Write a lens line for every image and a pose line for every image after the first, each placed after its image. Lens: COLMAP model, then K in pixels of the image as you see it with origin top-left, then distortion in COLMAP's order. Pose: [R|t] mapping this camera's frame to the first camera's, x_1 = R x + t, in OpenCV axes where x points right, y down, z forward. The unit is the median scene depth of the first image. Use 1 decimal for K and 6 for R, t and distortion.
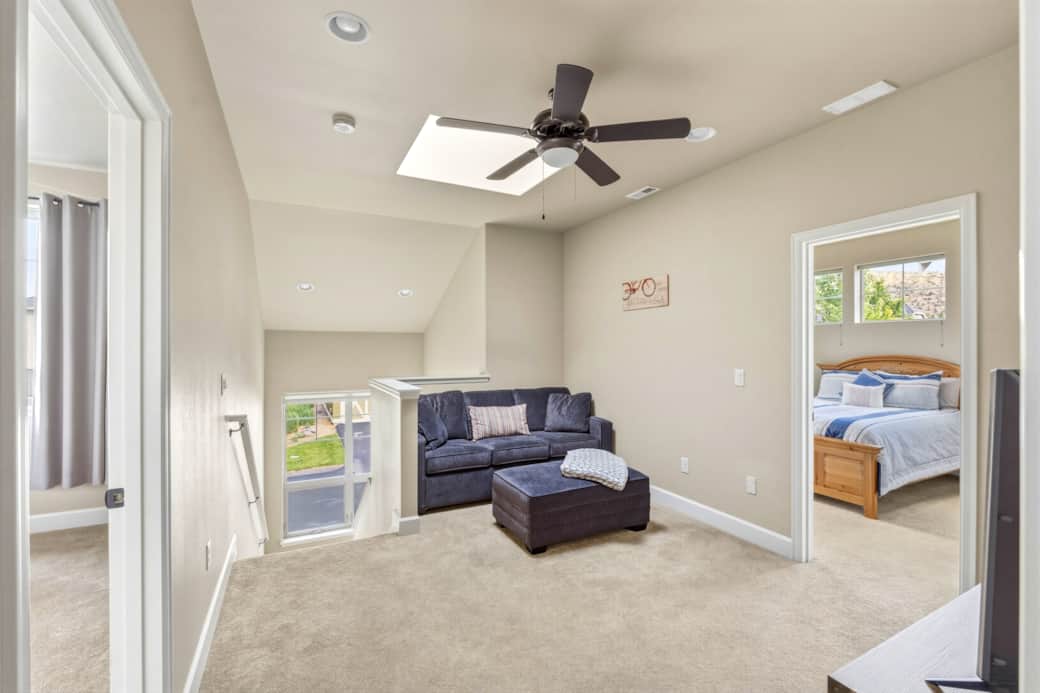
lens RADIAL K [[463.5, 0, 520.0], [0, 463.5, 346.5], [0, 0, 1]] dist [-0.000472, 0.000034]
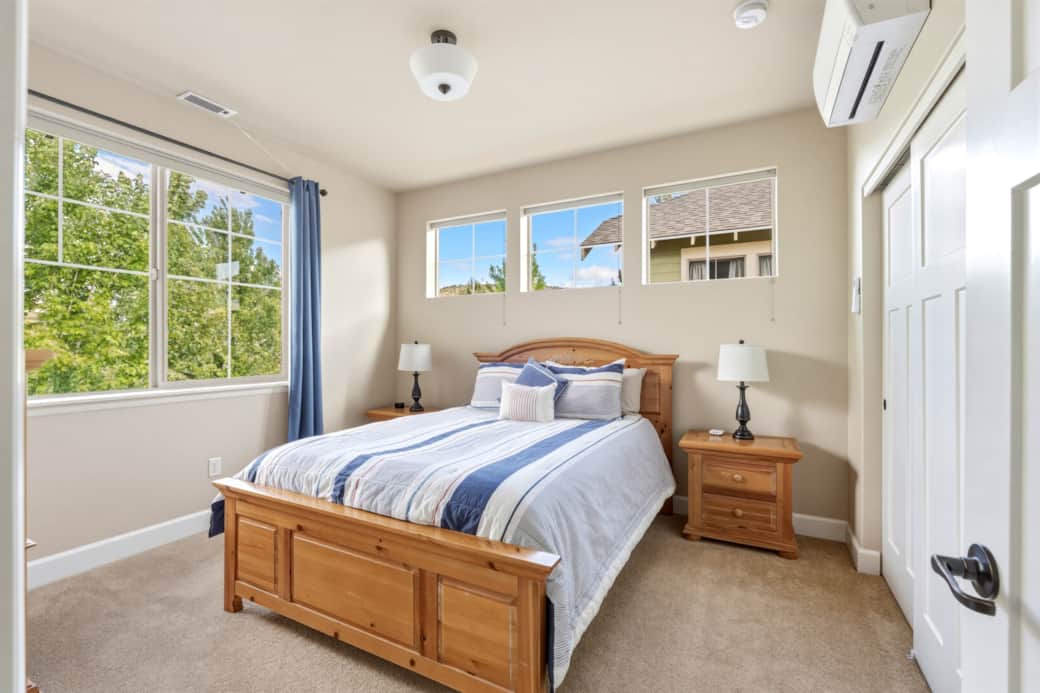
lens RADIAL K [[463.5, 0, 520.0], [0, 463.5, 346.5], [0, 0, 1]] dist [-0.000472, 0.000034]
pose [[0.825911, -0.001327, 0.563799, 0.413648], [-0.000149, 0.999997, 0.002573, 0.033208], [-0.563800, -0.002209, 0.825908, 0.536004]]
